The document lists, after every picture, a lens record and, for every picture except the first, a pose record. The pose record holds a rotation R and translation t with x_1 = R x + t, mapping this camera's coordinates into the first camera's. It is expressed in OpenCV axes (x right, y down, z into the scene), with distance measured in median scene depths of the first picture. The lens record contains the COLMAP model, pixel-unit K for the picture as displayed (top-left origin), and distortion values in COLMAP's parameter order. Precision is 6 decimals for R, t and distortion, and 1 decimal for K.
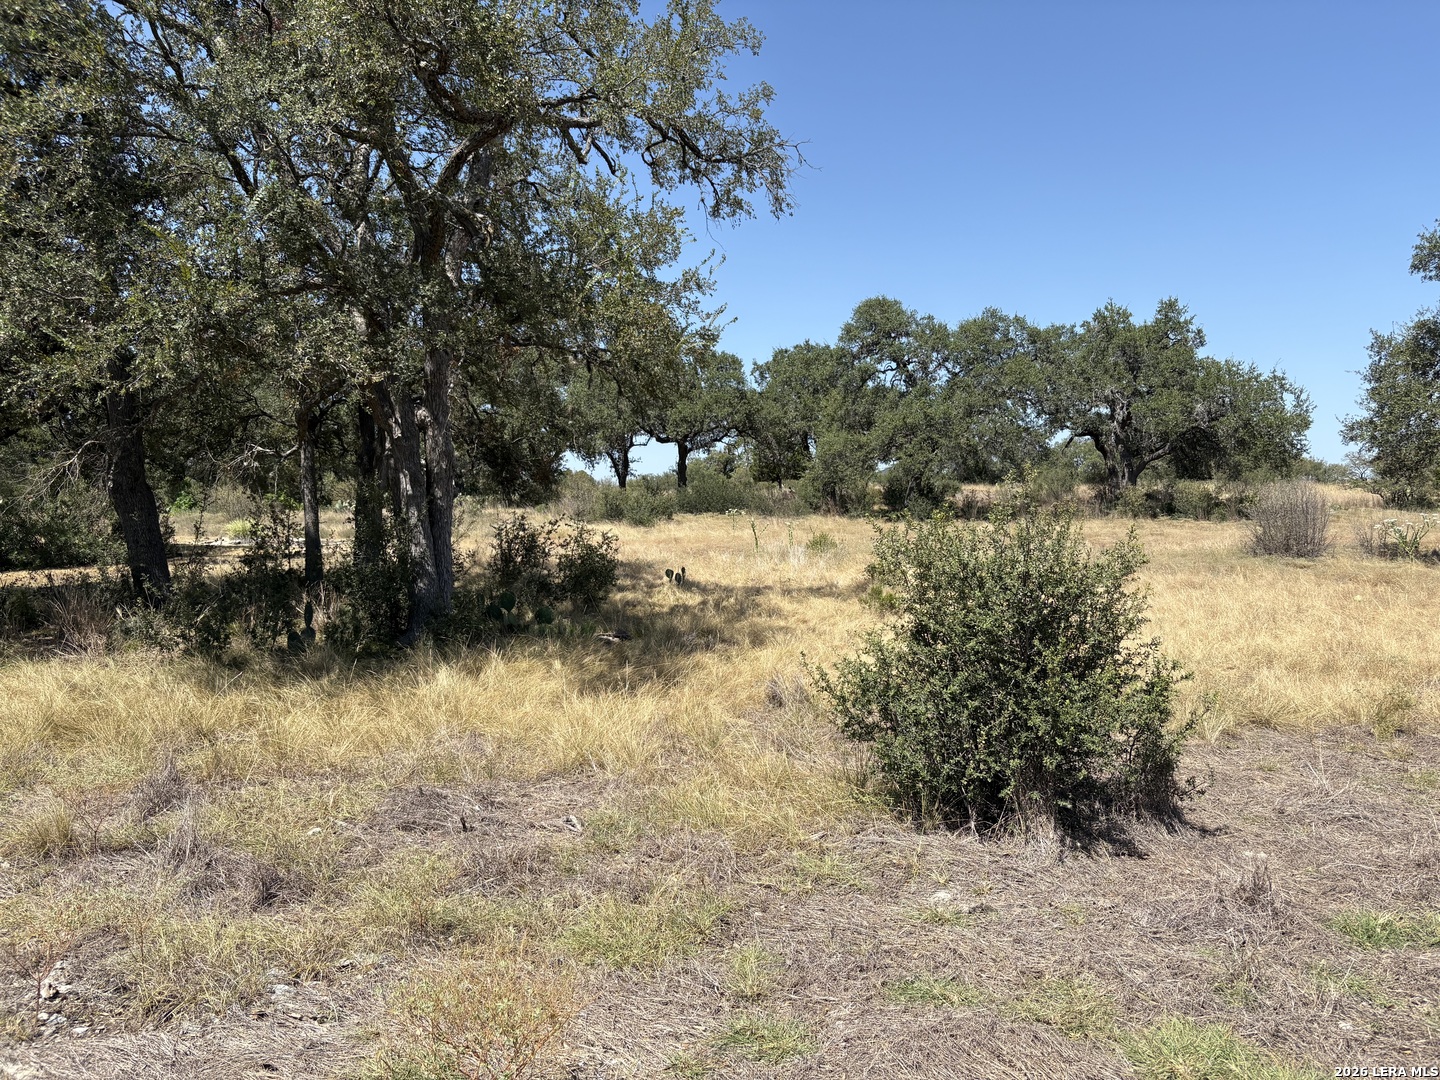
lens RADIAL K [[1079.7, 0, 722.4], [0, 1079.7, 549.5], [0, 0, 1]] dist [0.033138, -0.047412]
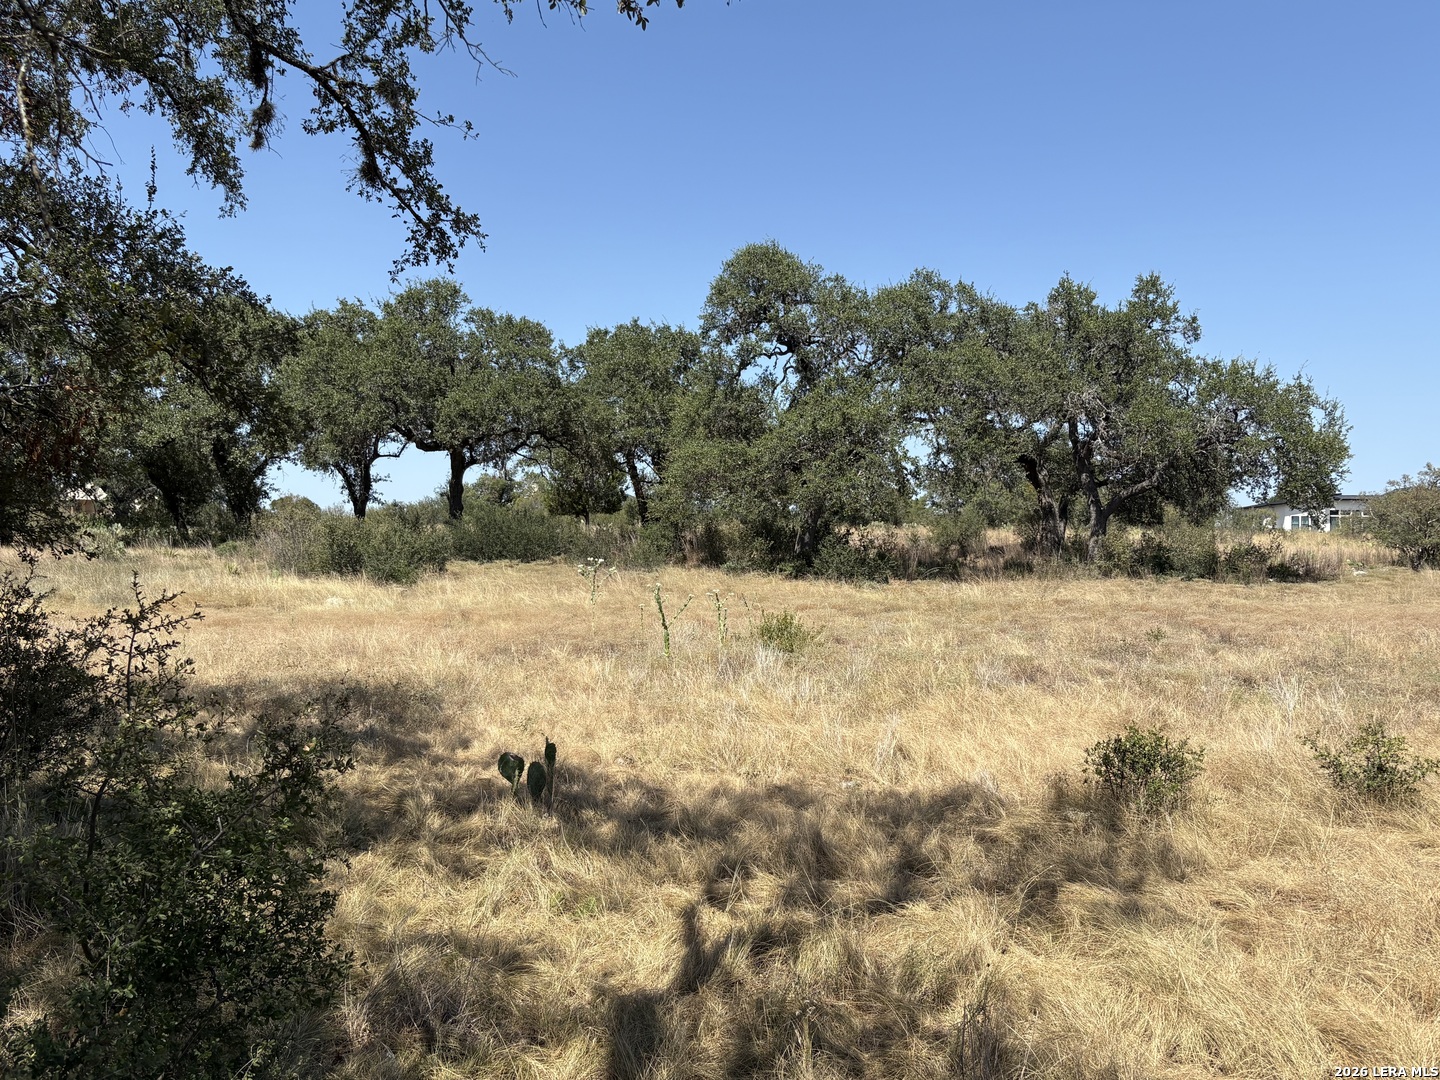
lens RADIAL K [[1240.9, 0, 740.9], [0, 1240.9, 529.3], [0, 0, 1]] dist [0.057587, -0.030224]
pose [[0.978725, 0.019444, 0.204253, -0.023425], [-0.008173, 0.998404, -0.055881, -0.011552], [-0.205014, 0.053023, 0.977322, 0.238029]]
